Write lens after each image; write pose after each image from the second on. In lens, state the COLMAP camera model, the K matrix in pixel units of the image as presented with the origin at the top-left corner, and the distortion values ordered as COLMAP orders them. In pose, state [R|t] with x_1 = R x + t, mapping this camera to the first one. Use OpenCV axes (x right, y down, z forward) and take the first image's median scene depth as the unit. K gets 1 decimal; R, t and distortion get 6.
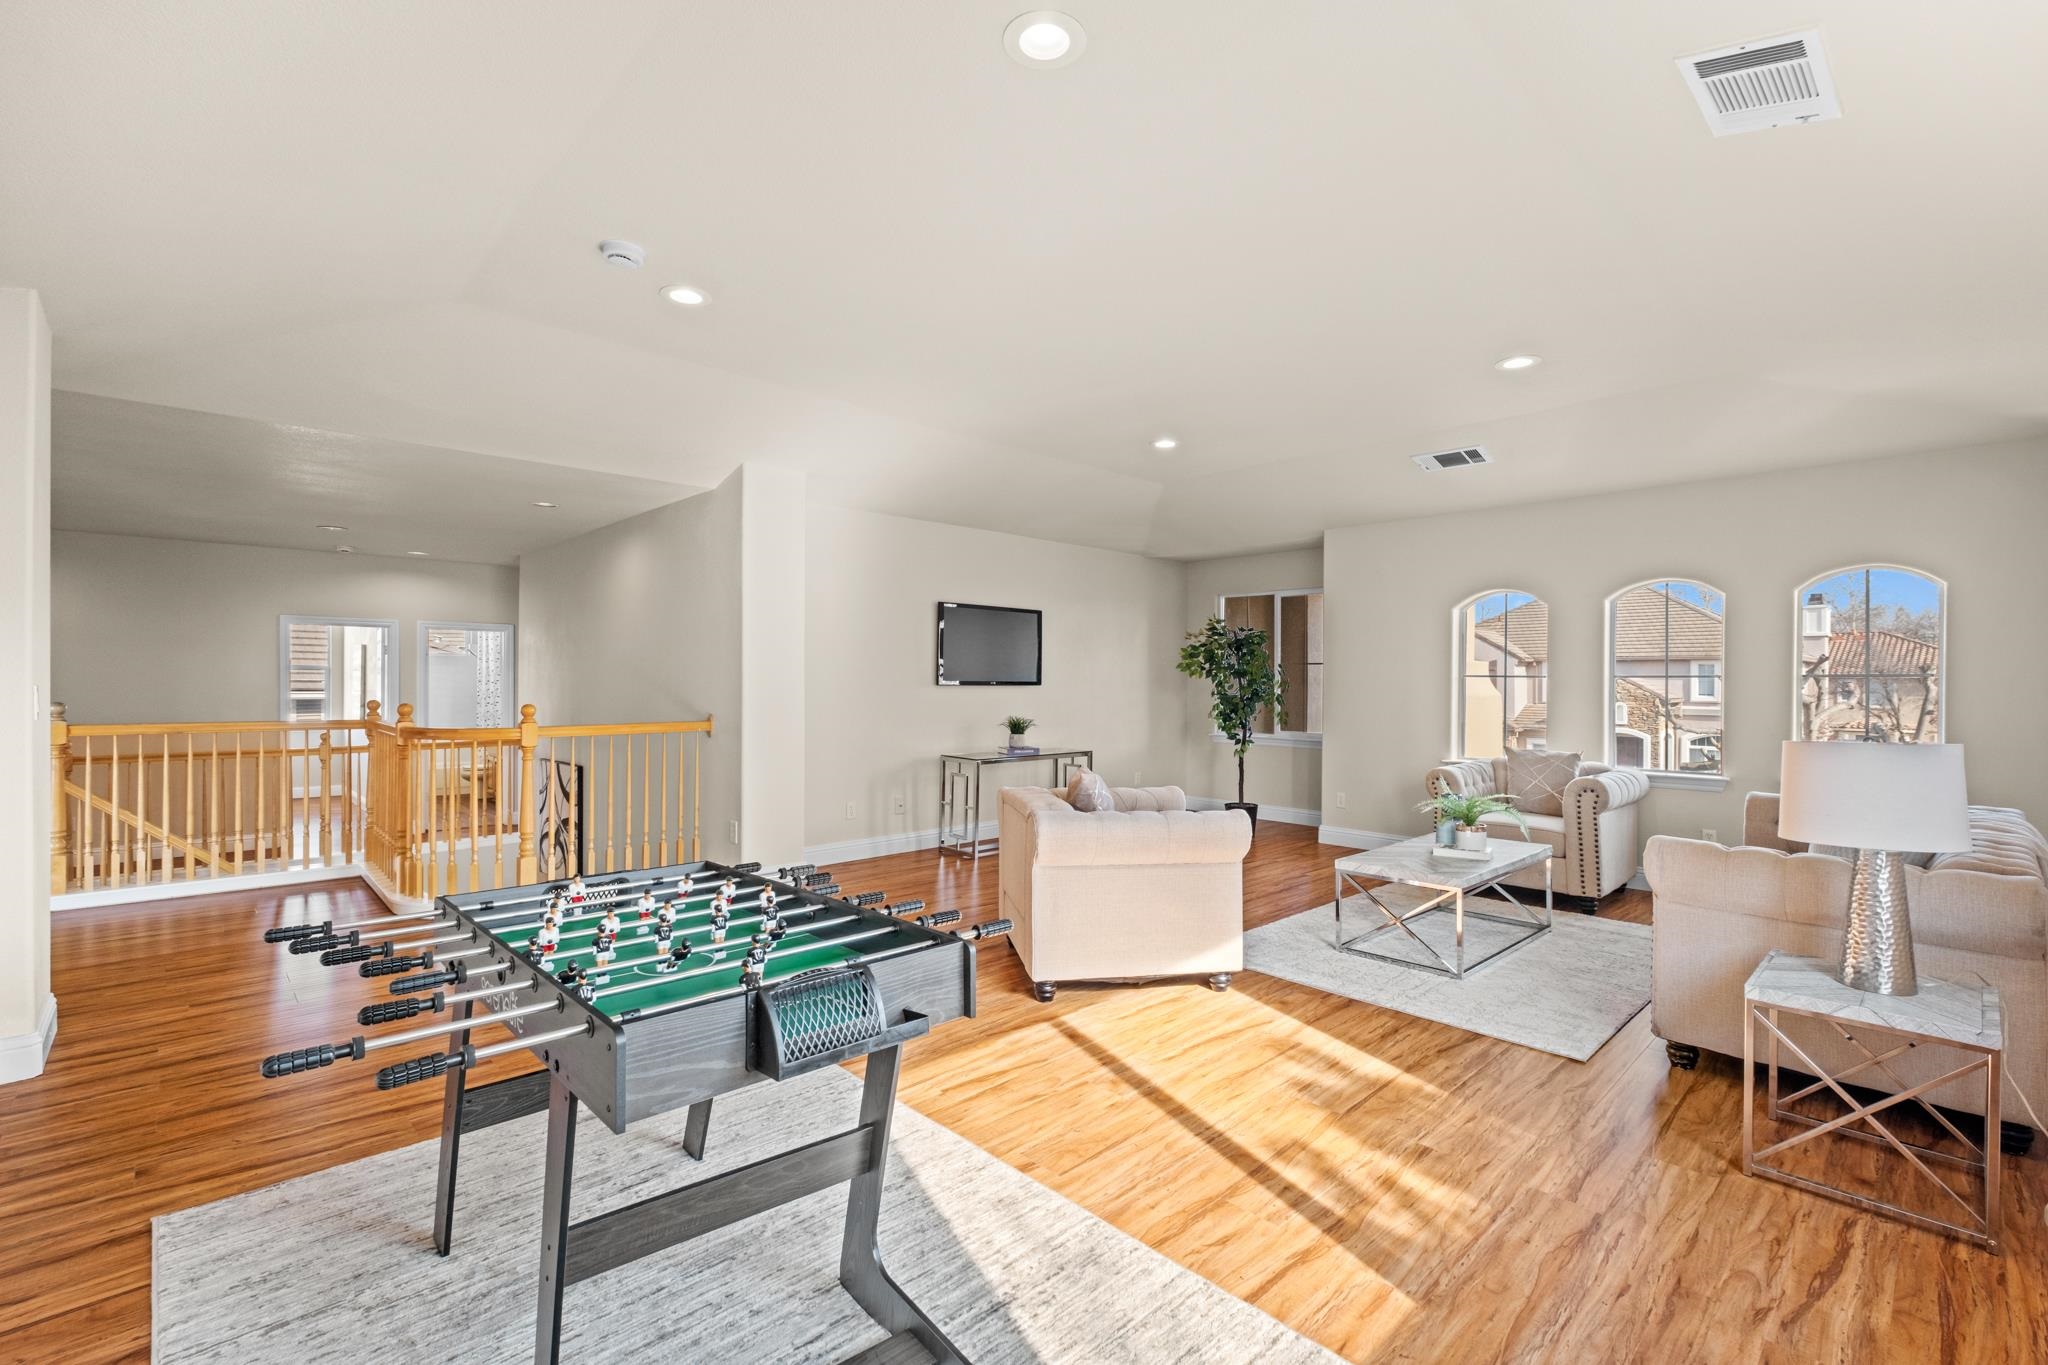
lens RADIAL K [[898.1, 0, 1020.3], [0, 898.1, 677.0], [0, 0, 1]] dist [0.000973, -0.000318]
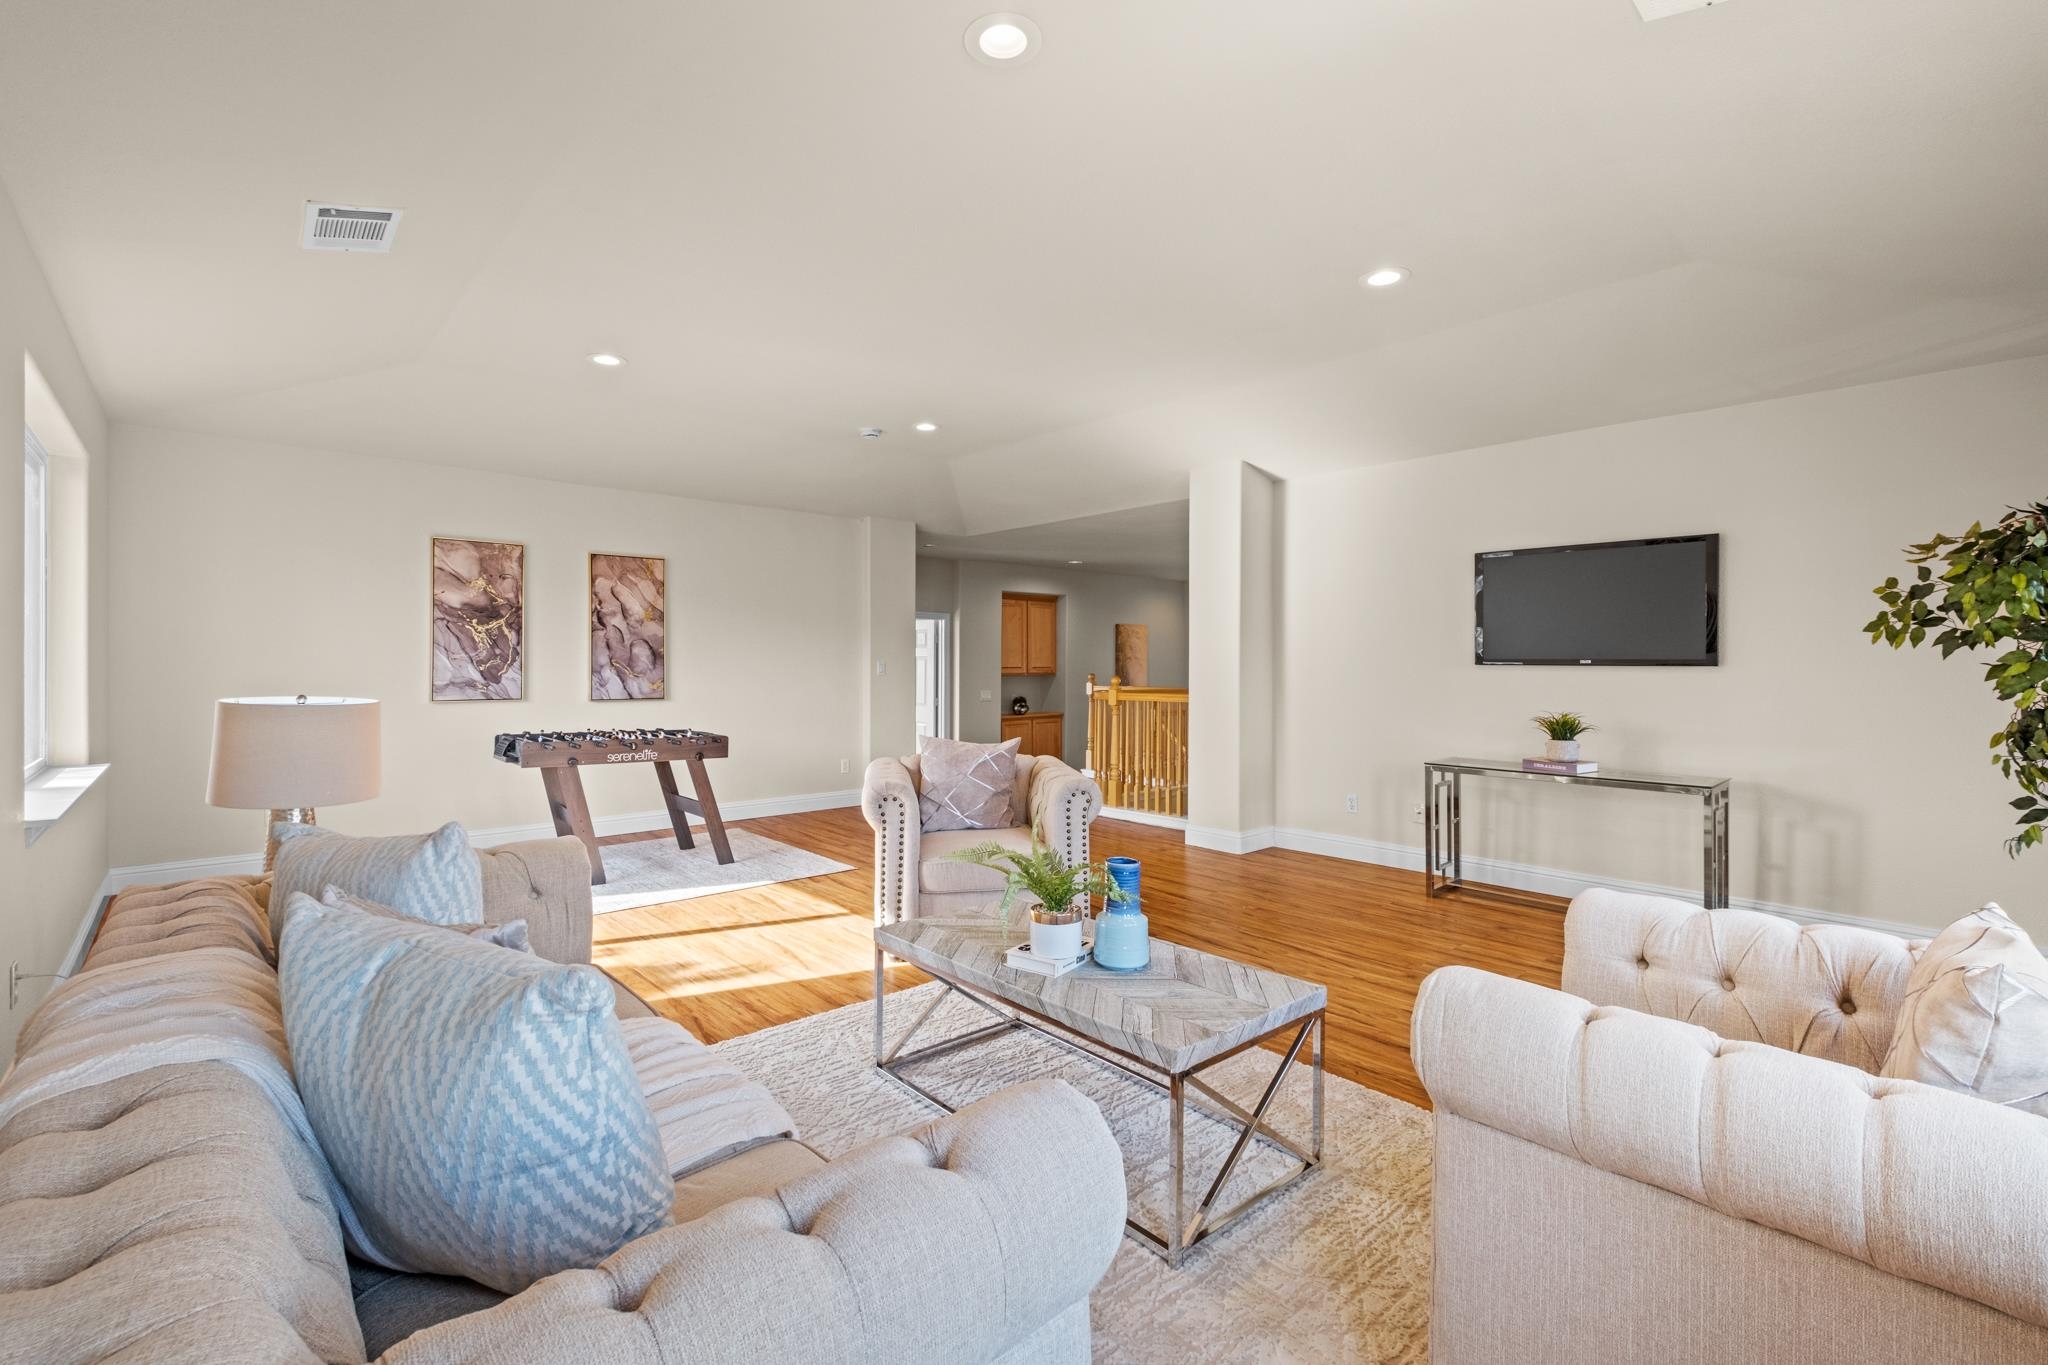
lens RADIAL K [[942.7, 0, 1030.3], [0, 942.7, 636.1], [0, 0, 1]] dist [0.012018, -0.004957]
pose [[-0.031289, -0.021299, -0.999283, 1.407147], [0.000825, 0.999772, -0.021335, 0.005596], [0.999510, -0.001492, -0.031264, 1.292946]]
